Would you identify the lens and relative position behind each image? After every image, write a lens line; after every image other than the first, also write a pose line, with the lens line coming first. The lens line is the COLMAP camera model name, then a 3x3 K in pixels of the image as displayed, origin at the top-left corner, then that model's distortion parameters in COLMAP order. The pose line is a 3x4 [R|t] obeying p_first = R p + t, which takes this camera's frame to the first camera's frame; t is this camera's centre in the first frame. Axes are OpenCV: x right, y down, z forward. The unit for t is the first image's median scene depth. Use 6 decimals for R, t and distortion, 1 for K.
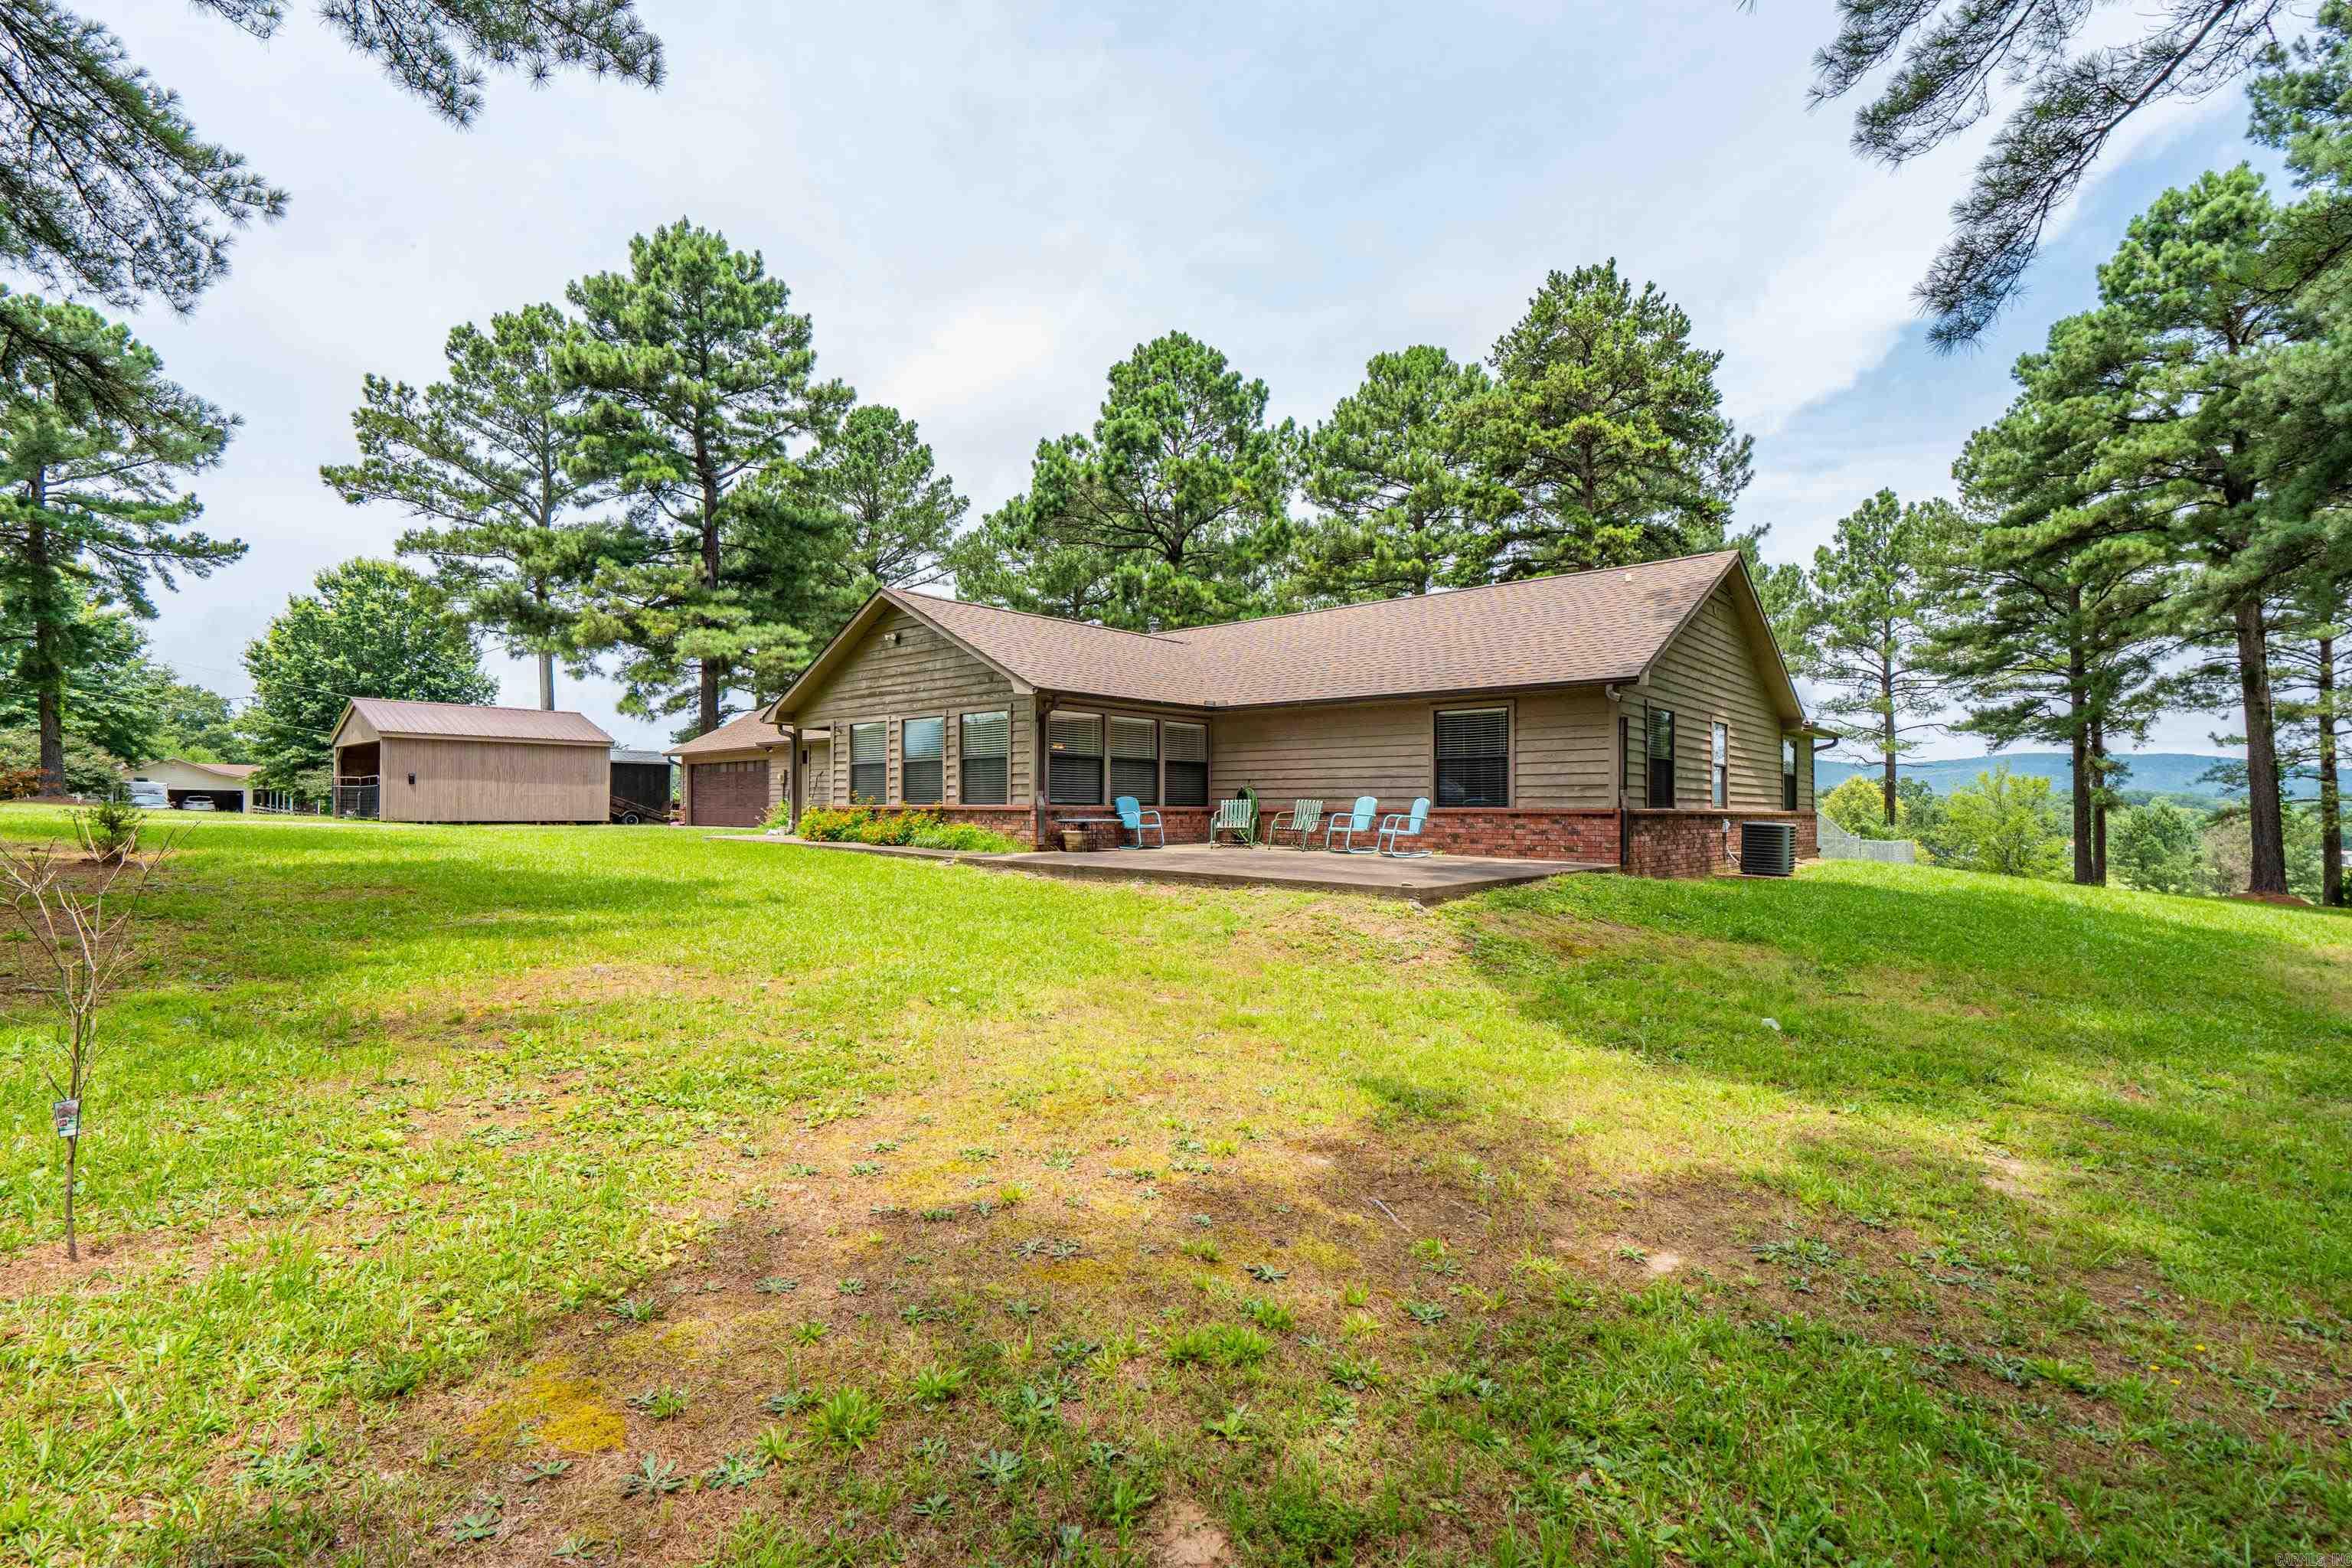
lens RADIAL K [[1057.0, 0, 1169.6], [0, 1057.0, 821.6], [0, 0, 1]] dist [-0.019863, 0.007800]
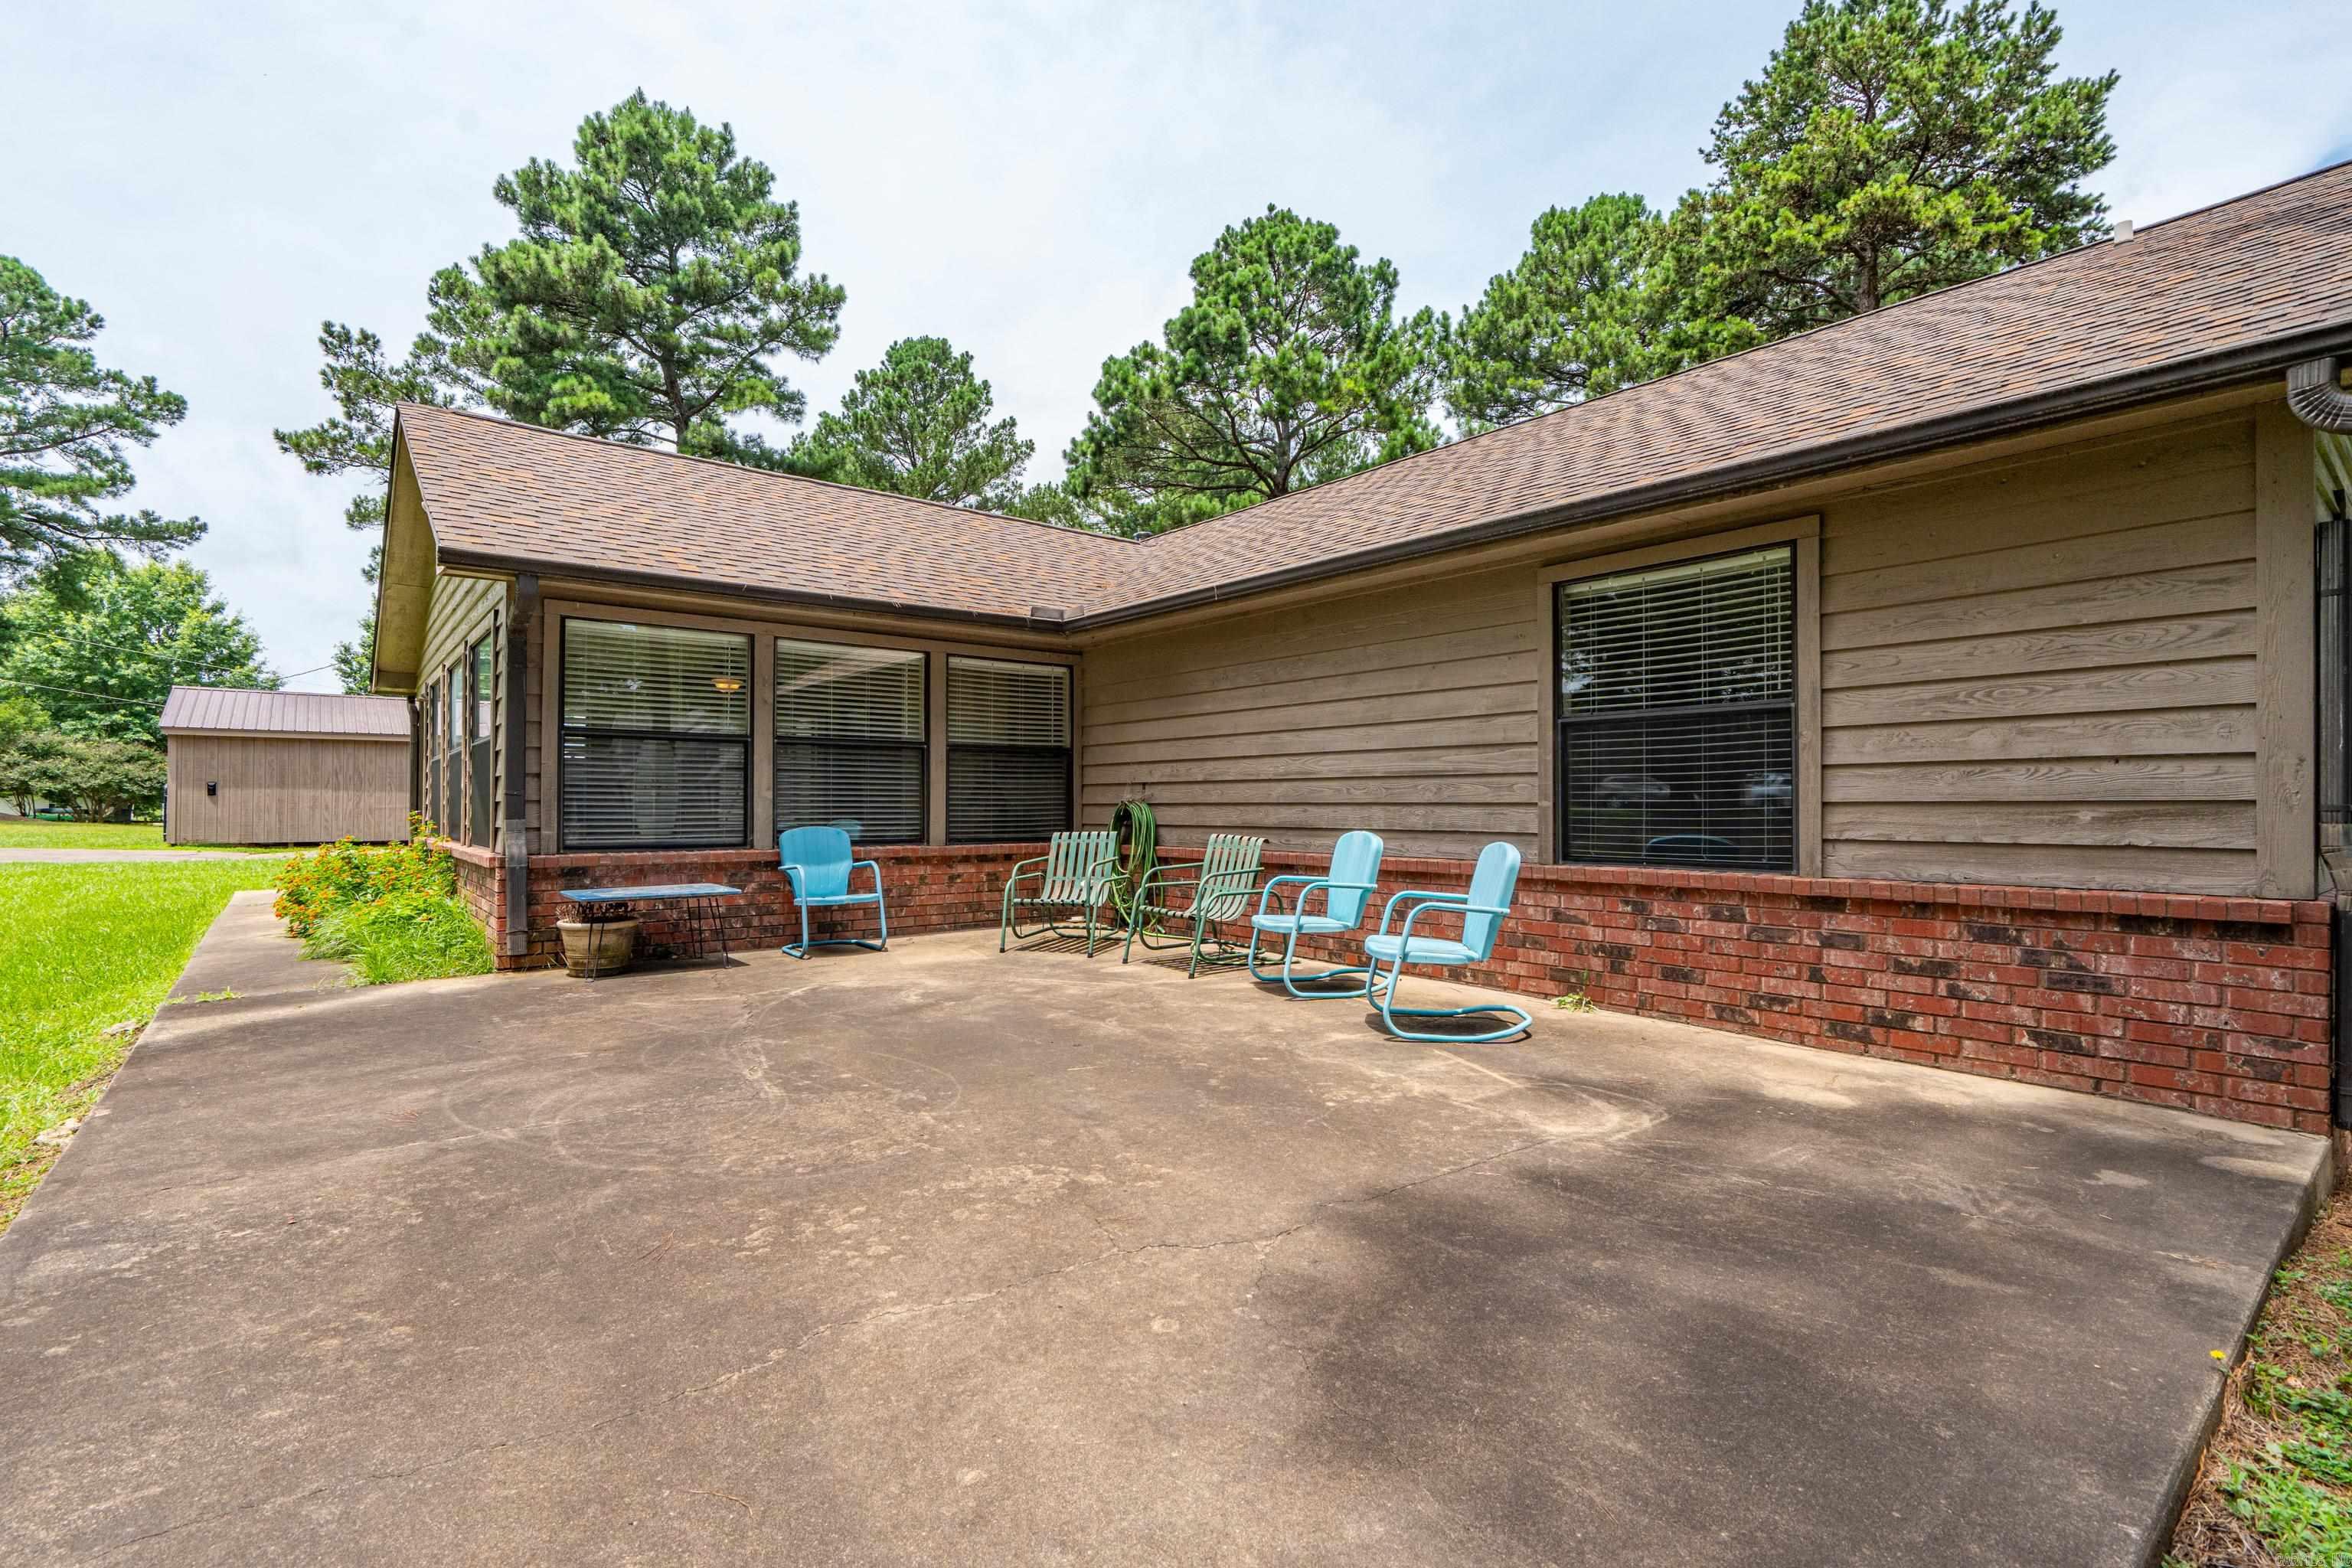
lens RADIAL K [[1057.0, 0, 1169.6], [0, 1057.0, 821.6], [0, 0, 1]] dist [-0.019863, 0.007800]
pose [[0.984854, -0.000715, -0.173387, 0.092764], [0.000854, 0.999999, 0.000732, -0.013597], [0.173386, -0.000869, 0.984854, 0.318026]]
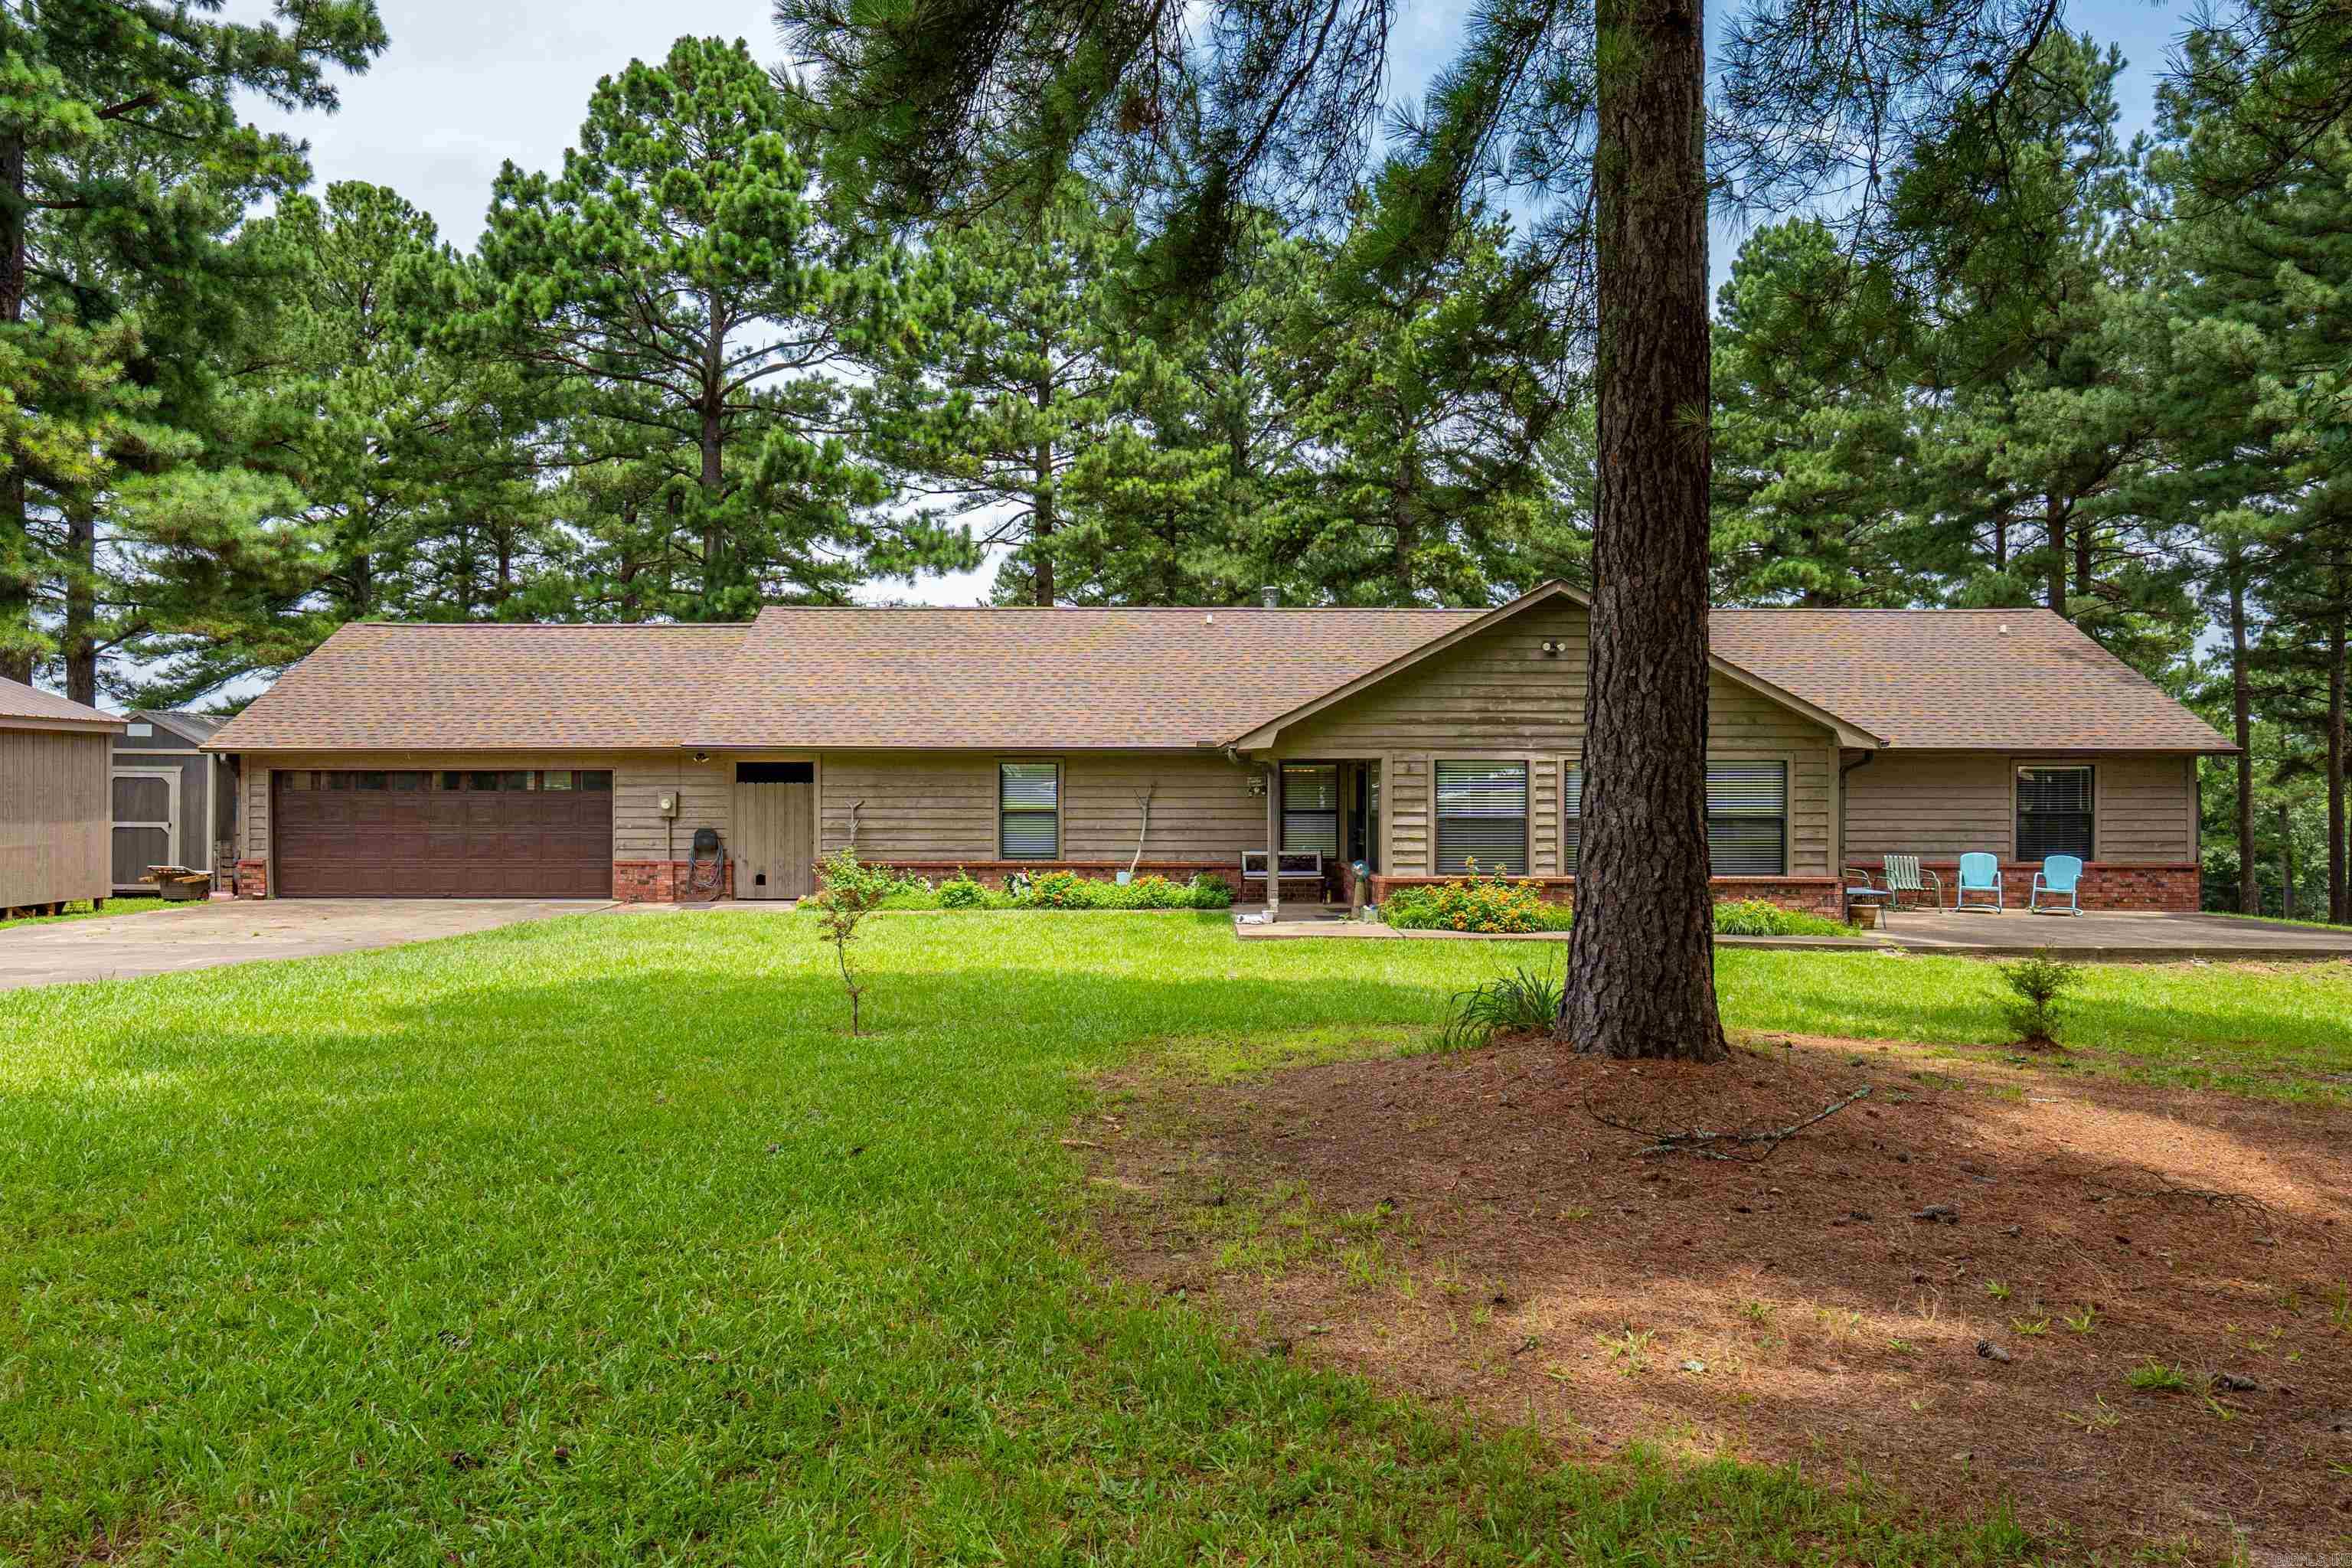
lens RADIAL K [[1653.6, 0, 1182.8], [0, 1653.6, 842.6], [0, 0, 1]] dist [-0.000572, 0.001664]
pose [[0.751835, -0.025812, 0.658846, -0.677113], [0.010533, 0.999576, 0.027141, -0.040801], [-0.659267, -0.013466, 0.751788, 0.172599]]
